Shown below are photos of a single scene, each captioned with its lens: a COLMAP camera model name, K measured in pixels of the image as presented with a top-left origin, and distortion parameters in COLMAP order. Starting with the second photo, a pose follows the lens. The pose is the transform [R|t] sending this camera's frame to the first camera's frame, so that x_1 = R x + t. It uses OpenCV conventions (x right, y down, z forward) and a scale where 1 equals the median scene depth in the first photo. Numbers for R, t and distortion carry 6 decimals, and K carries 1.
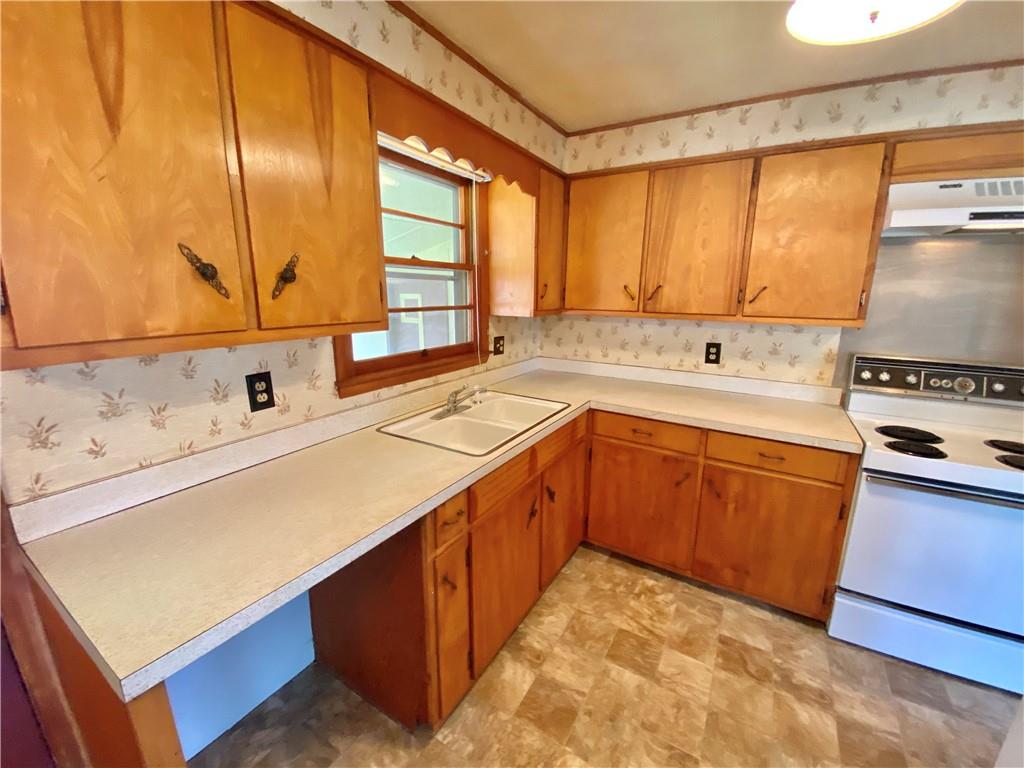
lens RADIAL K [[415.0, 0, 513.9], [0, 415.0, 381.7], [0, 0, 1]] dist [0.015589, -0.019113]
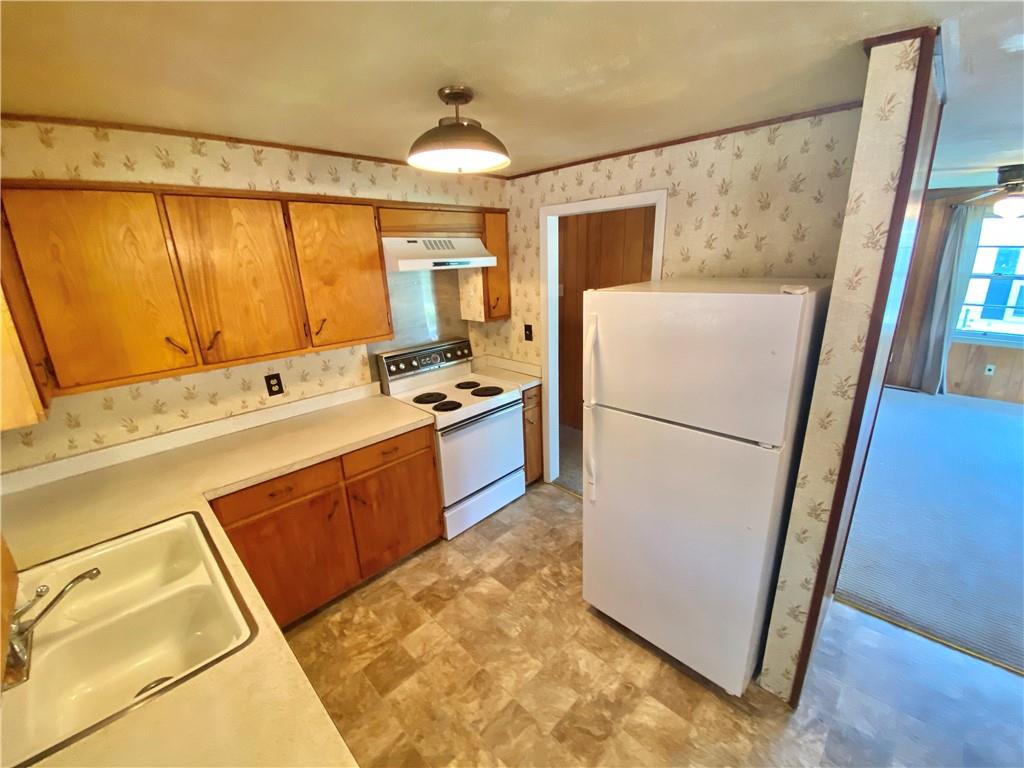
lens RADIAL K [[415.0, 0, 513.9], [0, 415.0, 381.7], [0, 0, 1]] dist [0.015589, -0.019113]
pose [[0.235666, -0.300154, 0.924321, -0.372005], [0.246572, 0.938455, 0.241877, -0.216247], [-0.940034, 0.170910, 0.295171, 0.215366]]
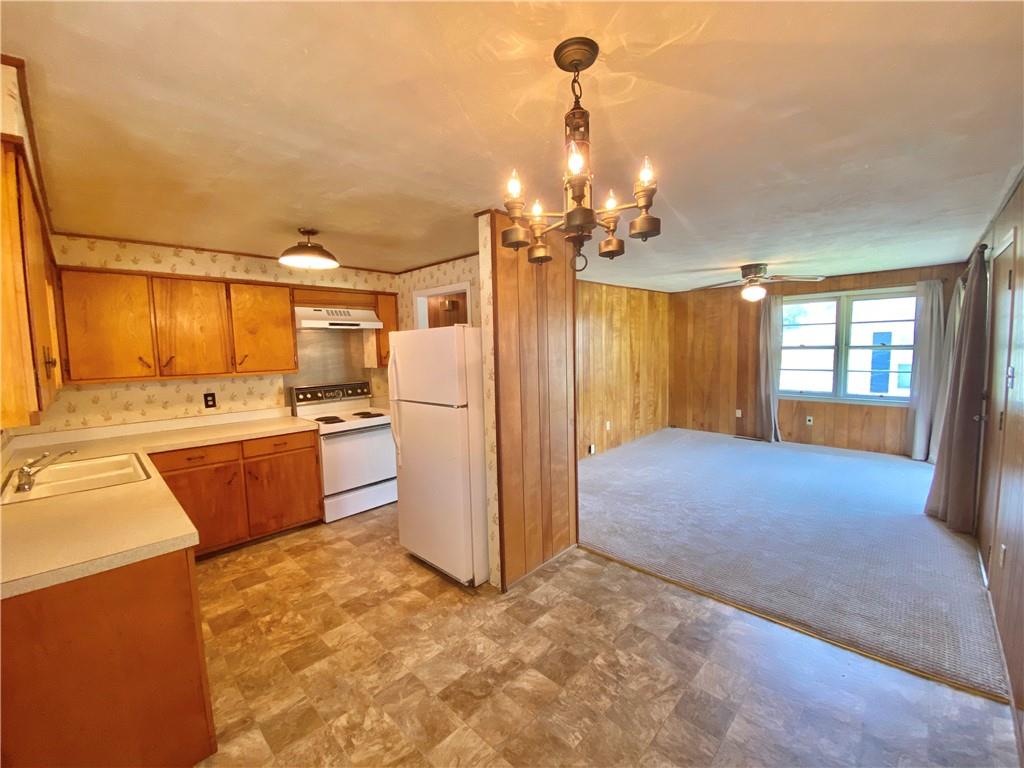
lens RADIAL K [[415.0, 0, 513.9], [0, 415.0, 381.7], [0, 0, 1]] dist [0.015589, -0.019113]
pose [[0.224379, -0.098660, 0.969495, -0.852071], [0.235486, 0.970868, 0.044299, 0.066740], [-0.945622, 0.218363, 0.241076, -0.455741]]
